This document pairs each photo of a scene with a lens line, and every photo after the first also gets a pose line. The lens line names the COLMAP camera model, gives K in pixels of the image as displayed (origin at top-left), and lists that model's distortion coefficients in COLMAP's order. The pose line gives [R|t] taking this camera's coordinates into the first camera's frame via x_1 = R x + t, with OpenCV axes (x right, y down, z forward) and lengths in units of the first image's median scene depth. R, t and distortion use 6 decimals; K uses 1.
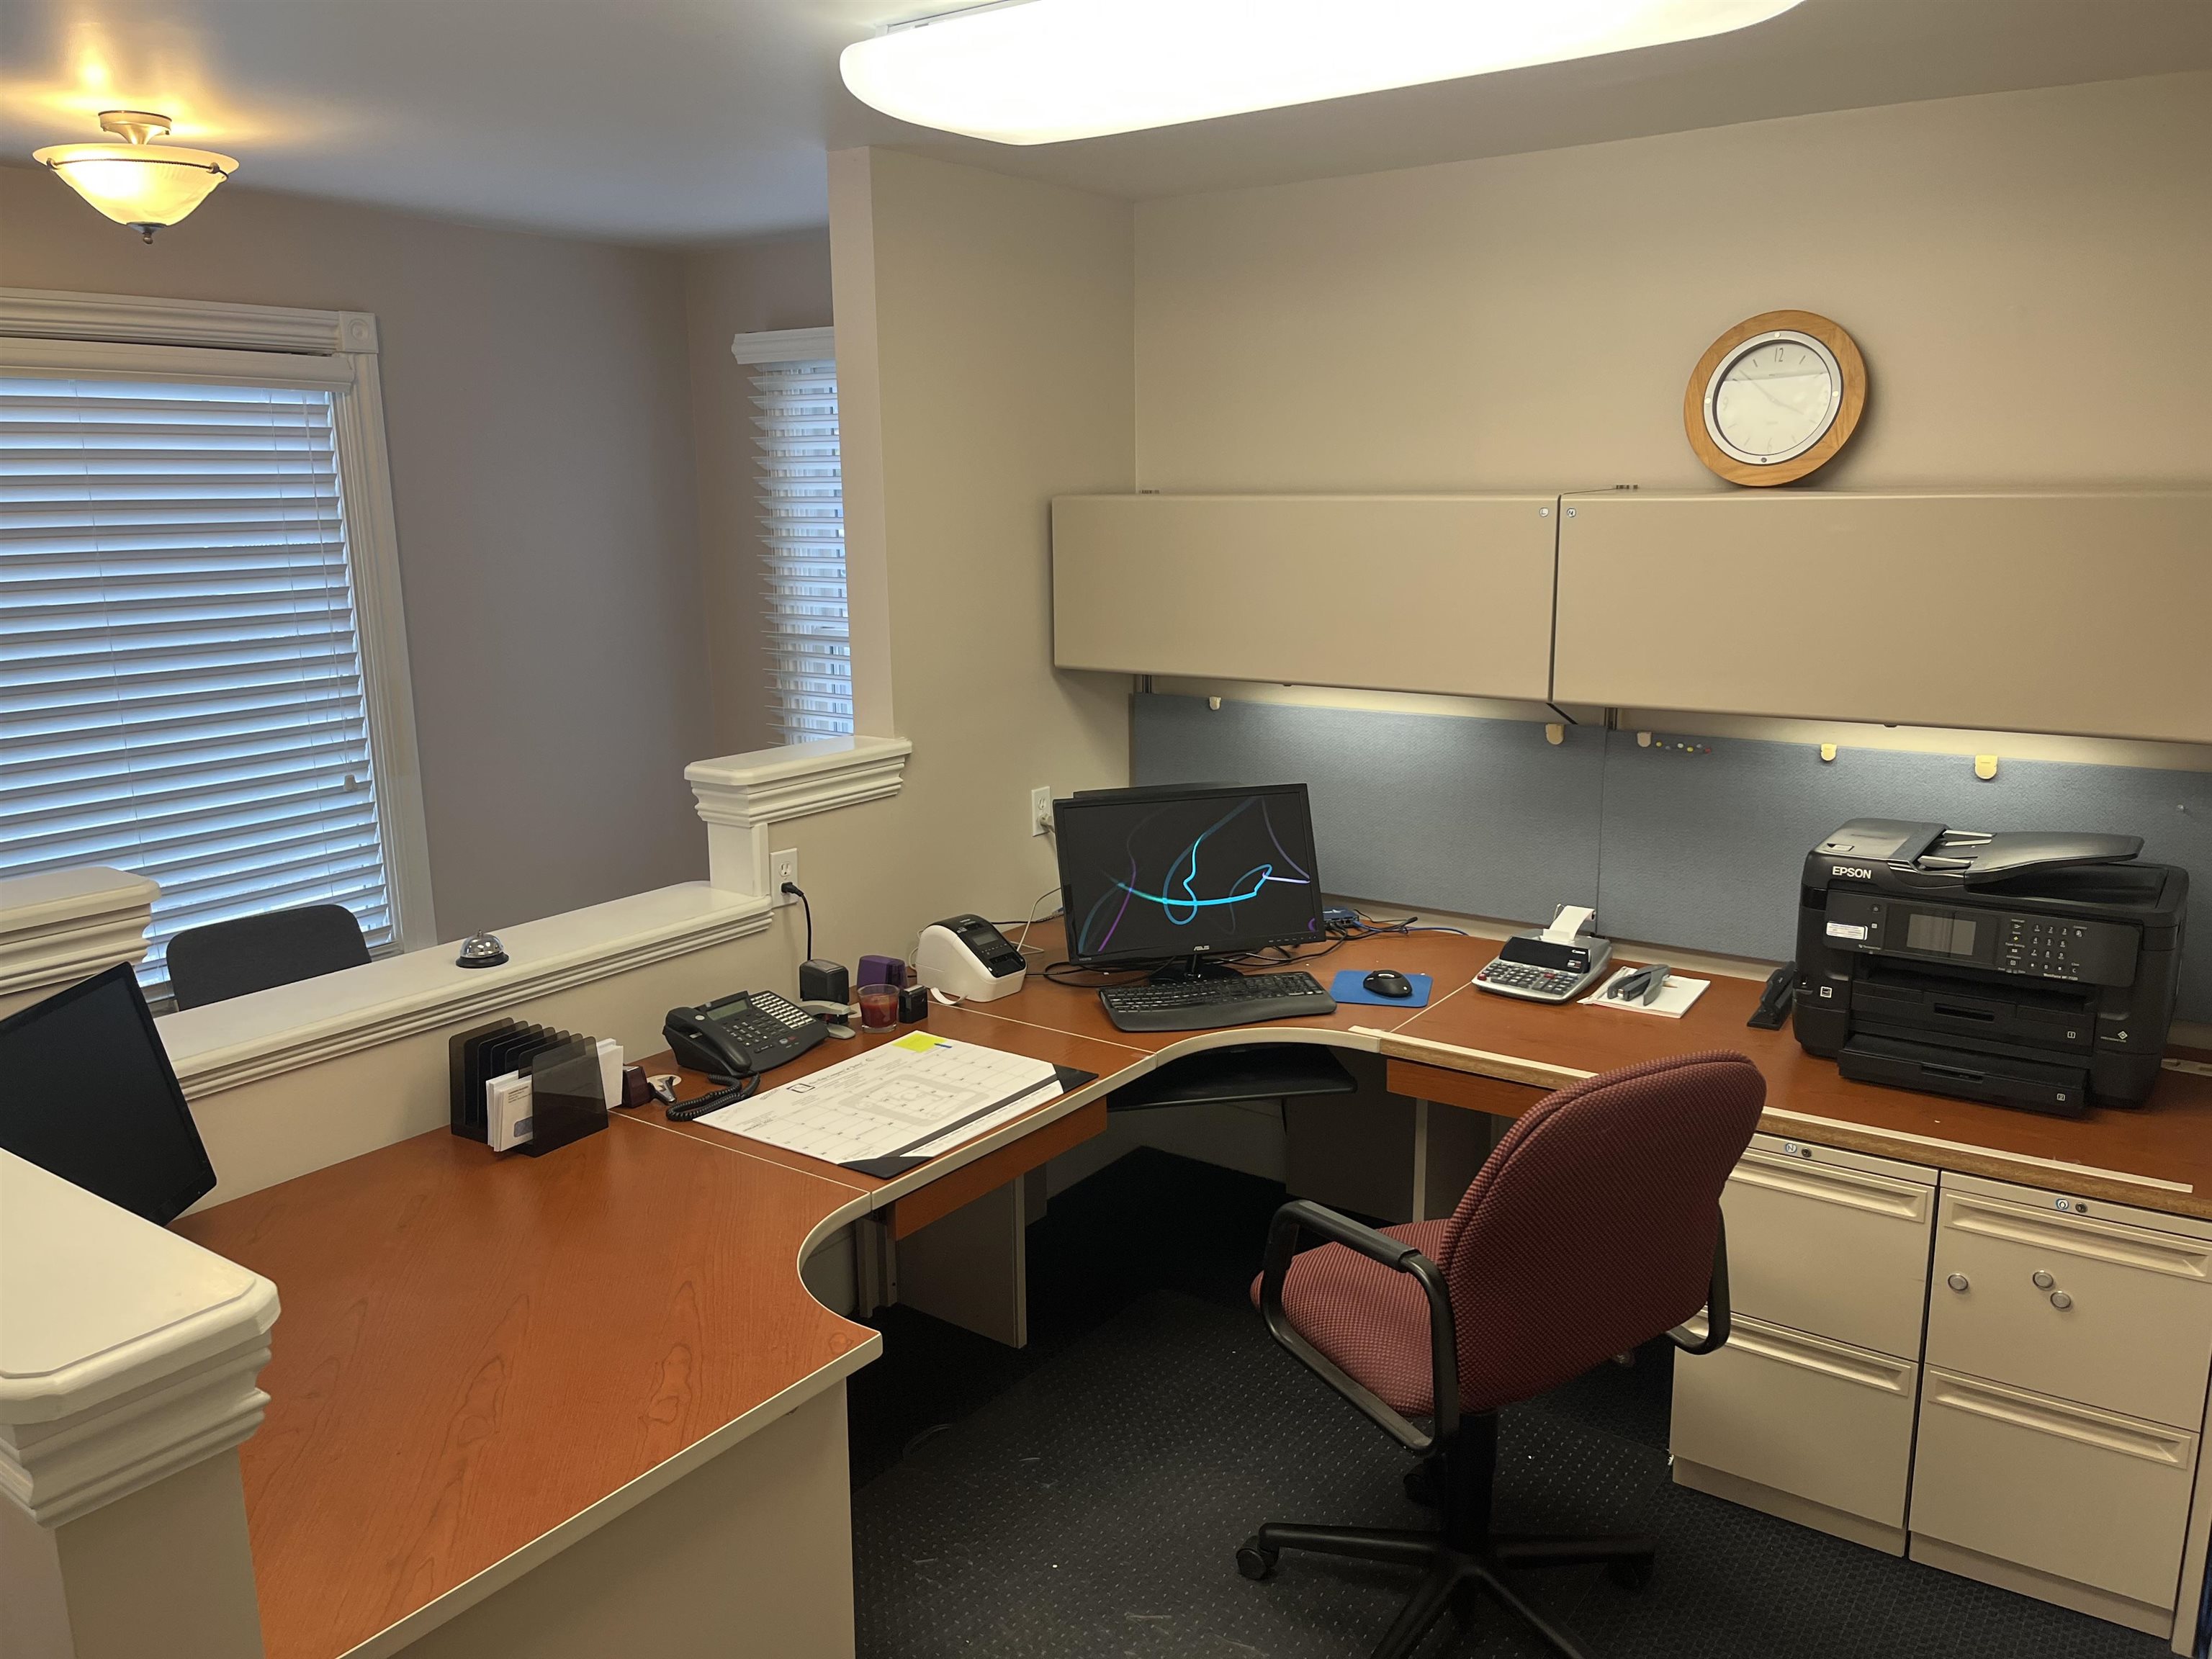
lens RADIAL K [[1670.7, 0, 1099.1], [0, 1670.7, 825.2], [0, 0, 1]] dist [0.037258, -0.042889]
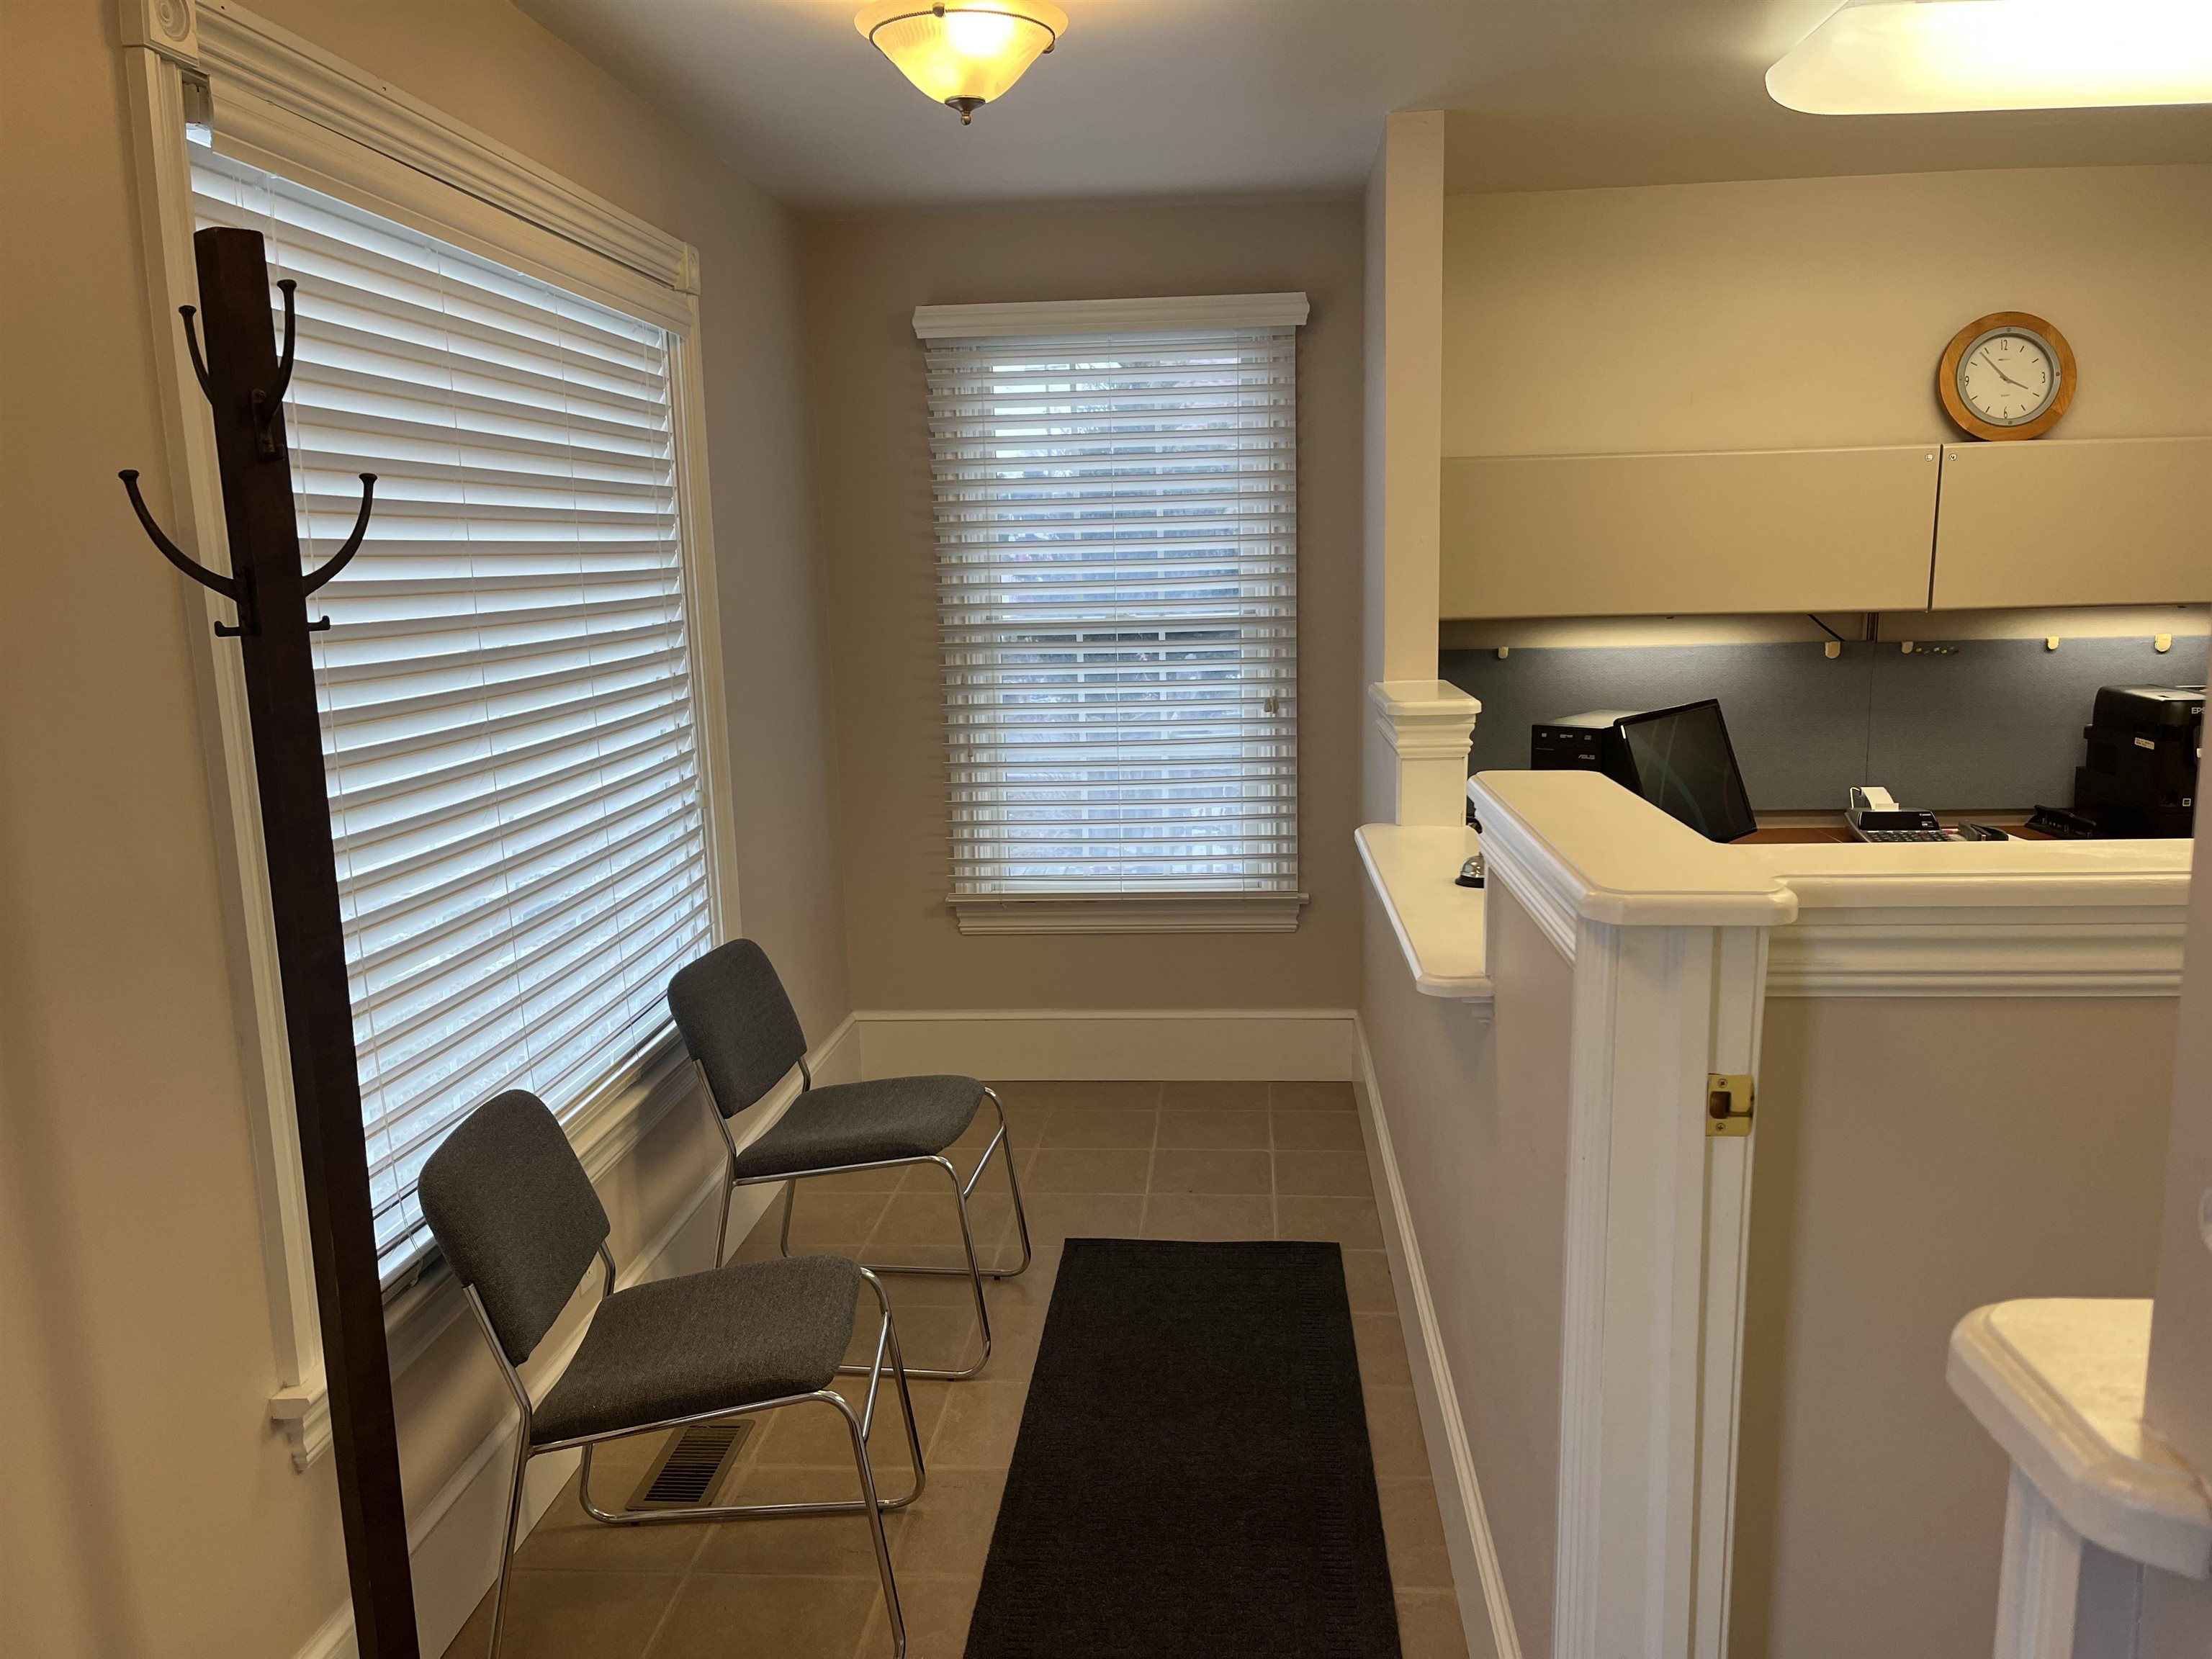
lens RADIAL K [[1670.7, 0, 1099.1], [0, 1670.7, 825.2], [0, 0, 1]] dist [0.037258, -0.042889]
pose [[0.866131, -0.092022, 0.491272, -0.860839], [0.115671, 0.993126, -0.017907, 0.035065], [-0.486248, 0.072335, 0.870822, 0.212152]]
